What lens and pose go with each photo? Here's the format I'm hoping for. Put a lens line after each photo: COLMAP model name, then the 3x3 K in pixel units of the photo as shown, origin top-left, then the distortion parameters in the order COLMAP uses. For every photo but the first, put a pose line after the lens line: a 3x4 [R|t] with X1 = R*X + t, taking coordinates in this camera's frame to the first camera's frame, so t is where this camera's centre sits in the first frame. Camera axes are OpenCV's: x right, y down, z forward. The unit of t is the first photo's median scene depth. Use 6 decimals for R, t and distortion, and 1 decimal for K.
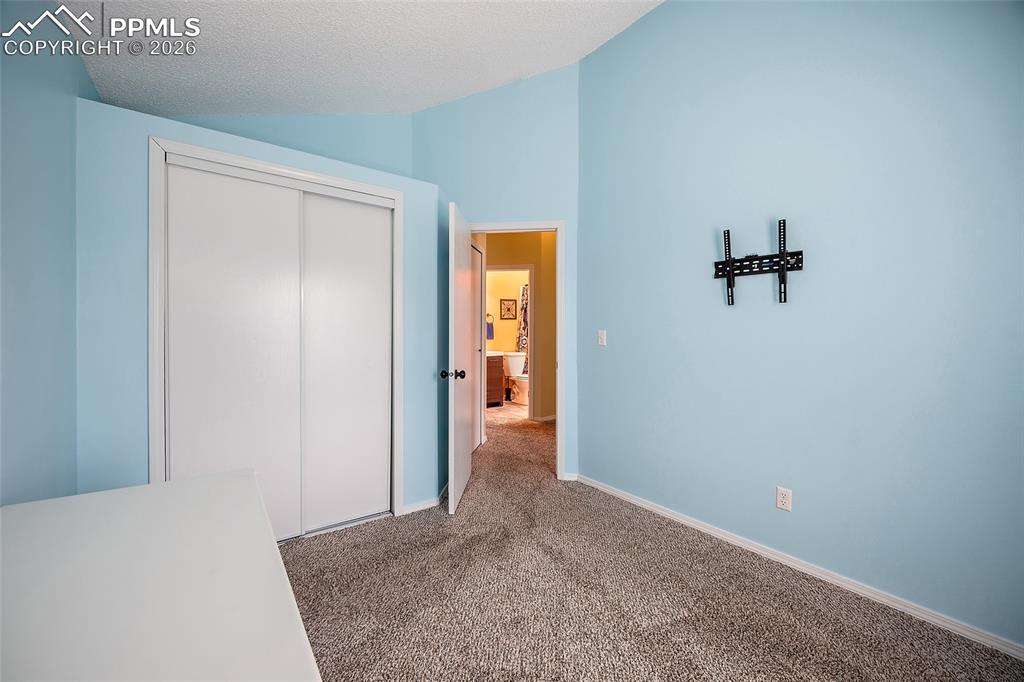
lens RADIAL K [[399.6, 0, 514.6], [0, 399.6, 332.7], [0, 0, 1]] dist [-0.015649, 0.000037]
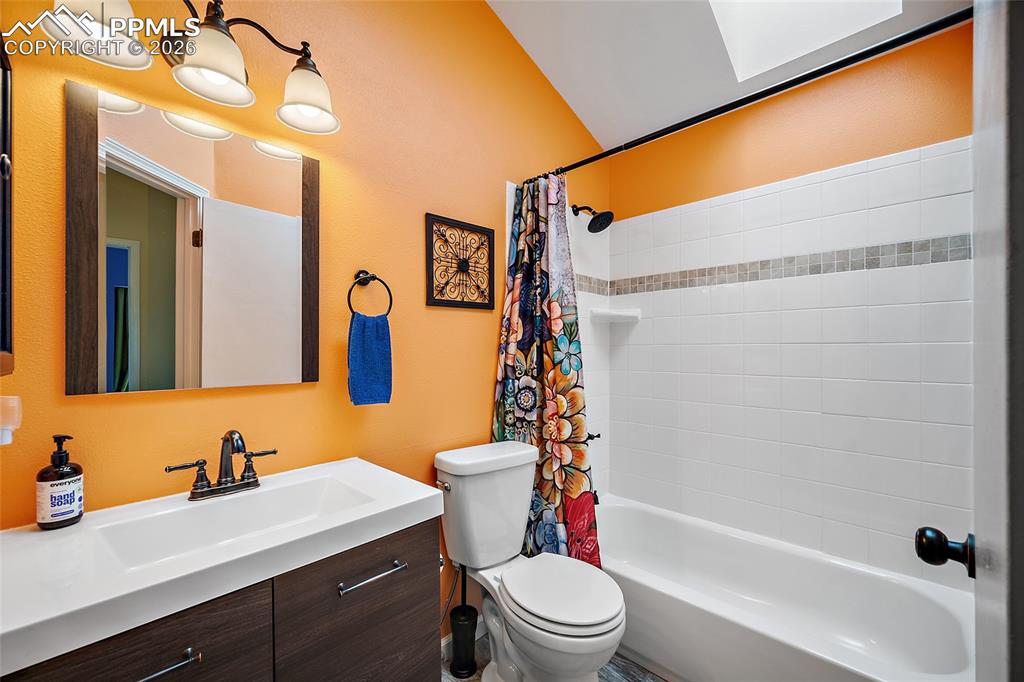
lens RADIAL K [[399.6, 0, 514.8], [0, 399.6, 338.8], [0, 0, 1]] dist [-0.015649, 0.000037]
pose [[0.983495, 0.004327, 0.180883, -0.027129], [-0.002458, 0.999941, -0.010555, -0.012030], [-0.180918, 0.009936, 0.983448, 0.755130]]
